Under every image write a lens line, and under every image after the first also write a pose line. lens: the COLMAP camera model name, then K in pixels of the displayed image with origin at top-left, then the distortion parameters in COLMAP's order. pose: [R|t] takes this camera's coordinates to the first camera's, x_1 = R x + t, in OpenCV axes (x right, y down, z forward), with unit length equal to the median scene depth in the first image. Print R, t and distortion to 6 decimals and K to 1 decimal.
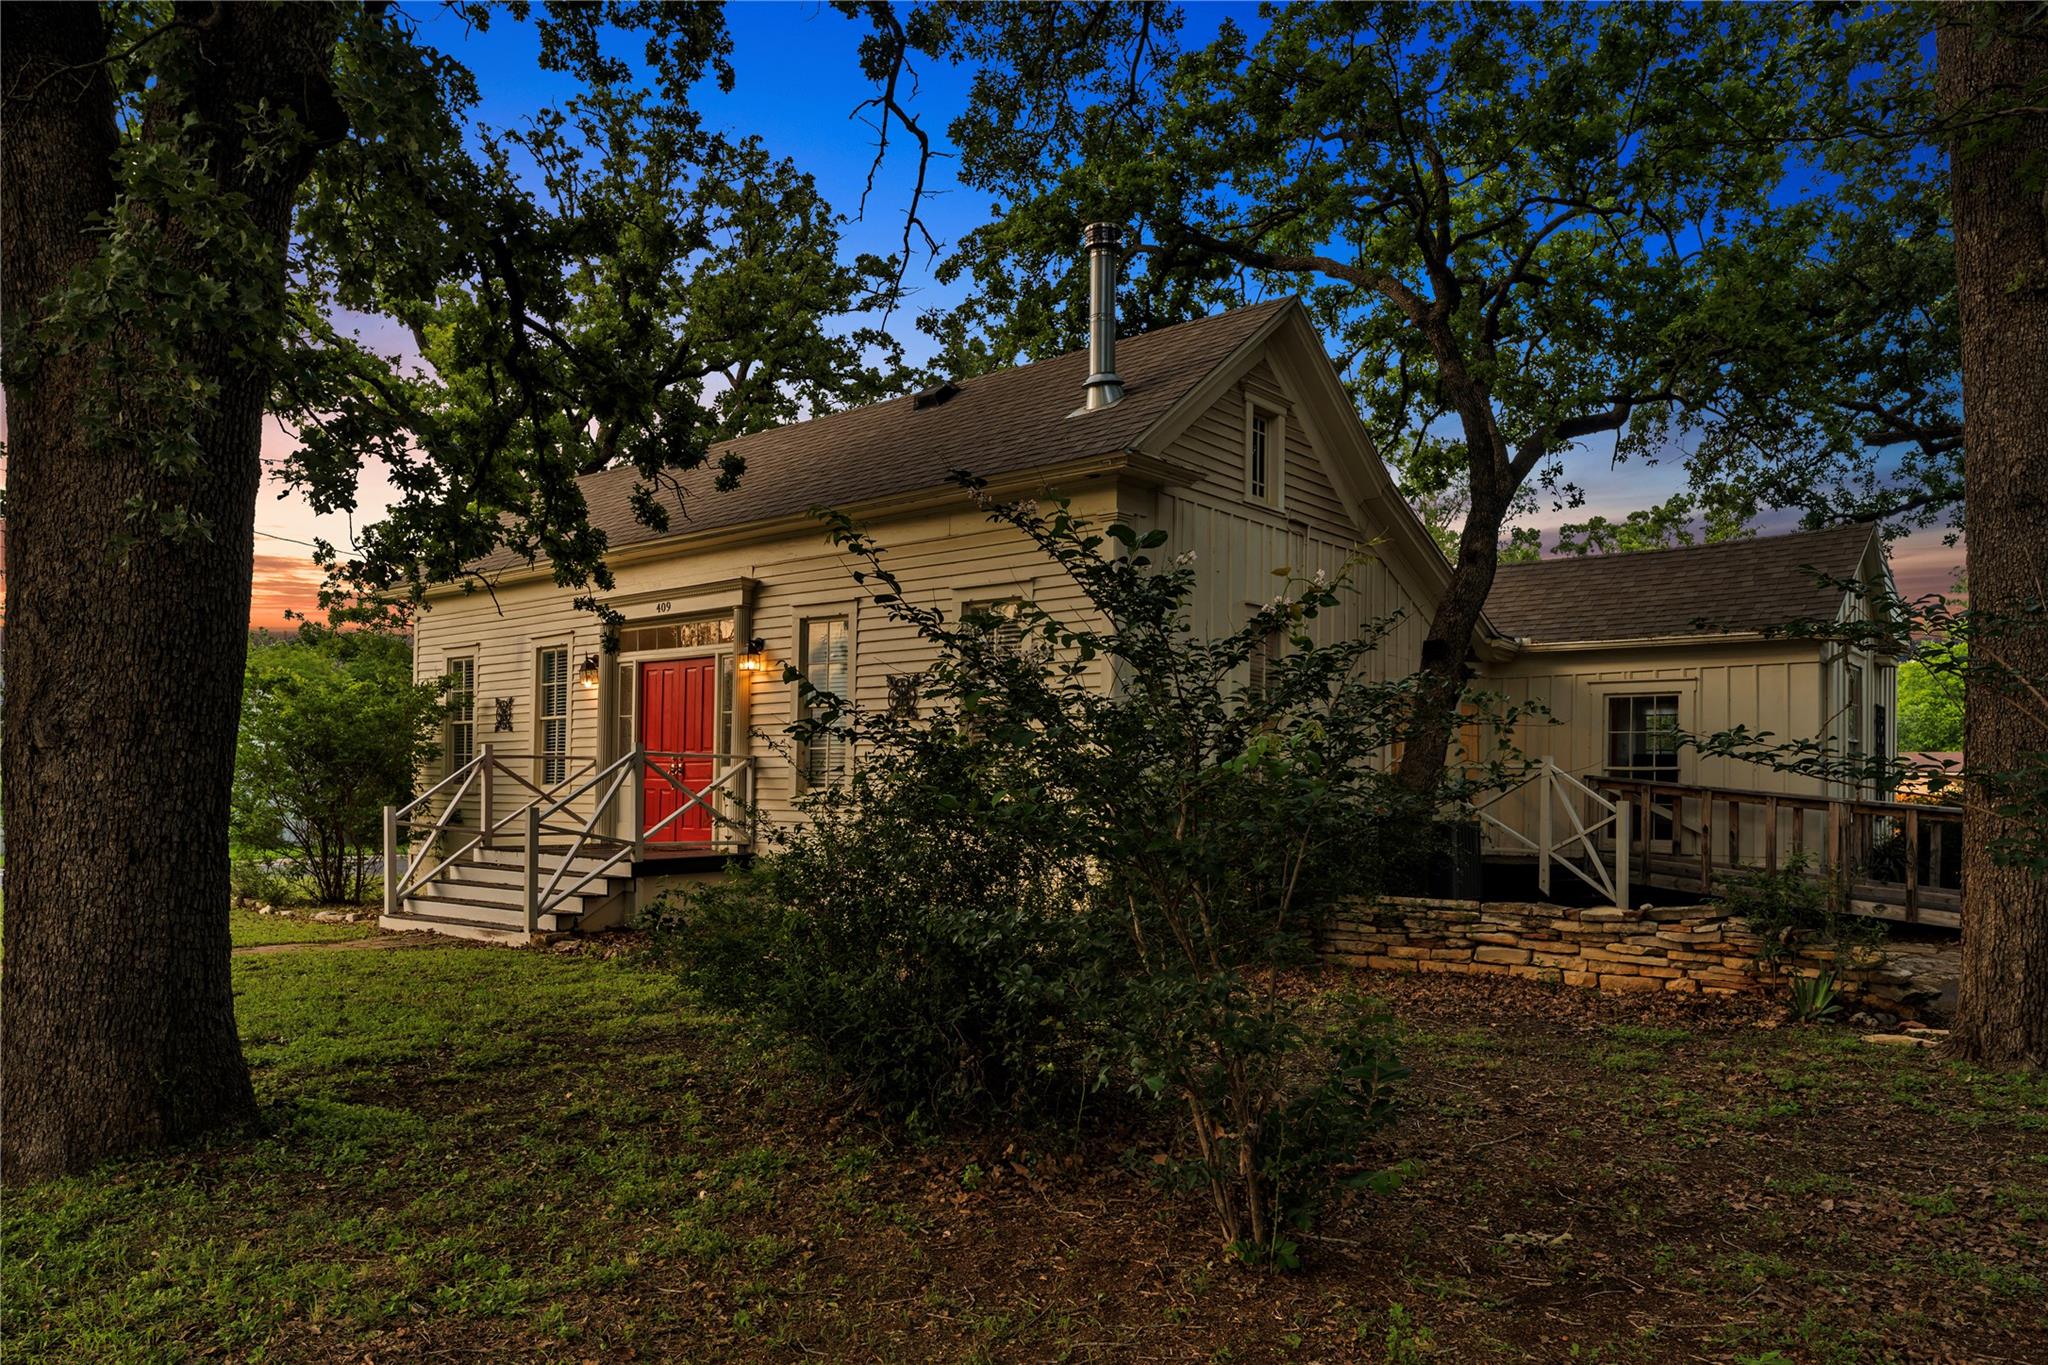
lens RADIAL K [[1388.3, 0, 1046.0], [0, 1388.3, 782.3], [0, 0, 1]] dist [0.001266, 0.001222]
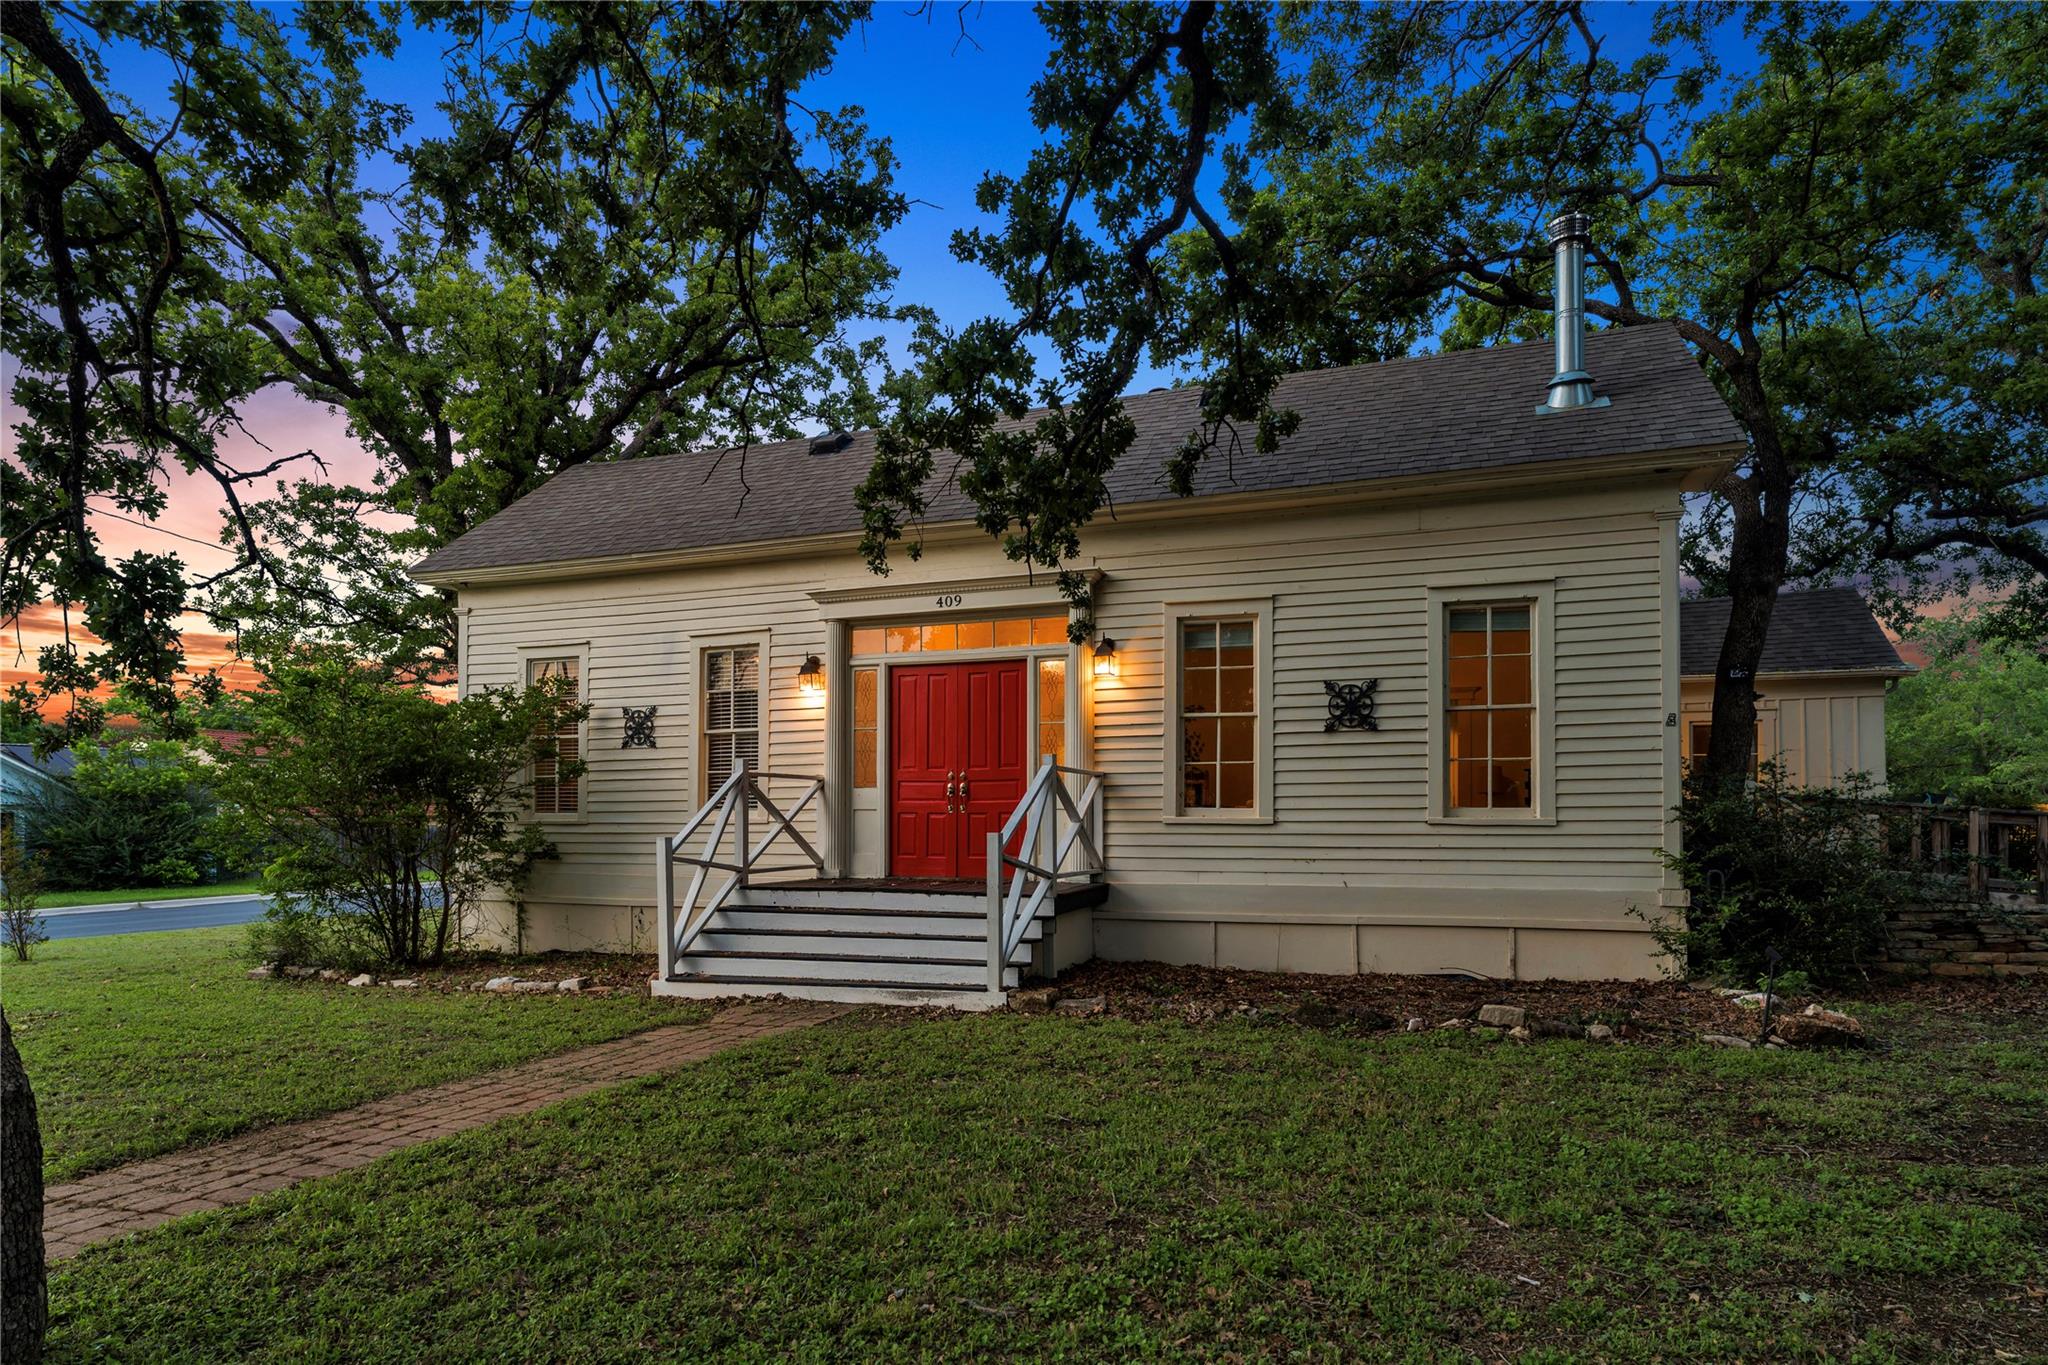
lens RADIAL K [[1167.8, 0, 1038.0], [0, 1167.8, 807.5], [0, 0, 1]] dist [-0.006511, -0.000739]
pose [[0.937633, -0.010422, 0.347472, -0.593879], [0.011465, 0.999934, -0.000948, 0.004086], [-0.347439, 0.004873, 0.937690, 0.376648]]
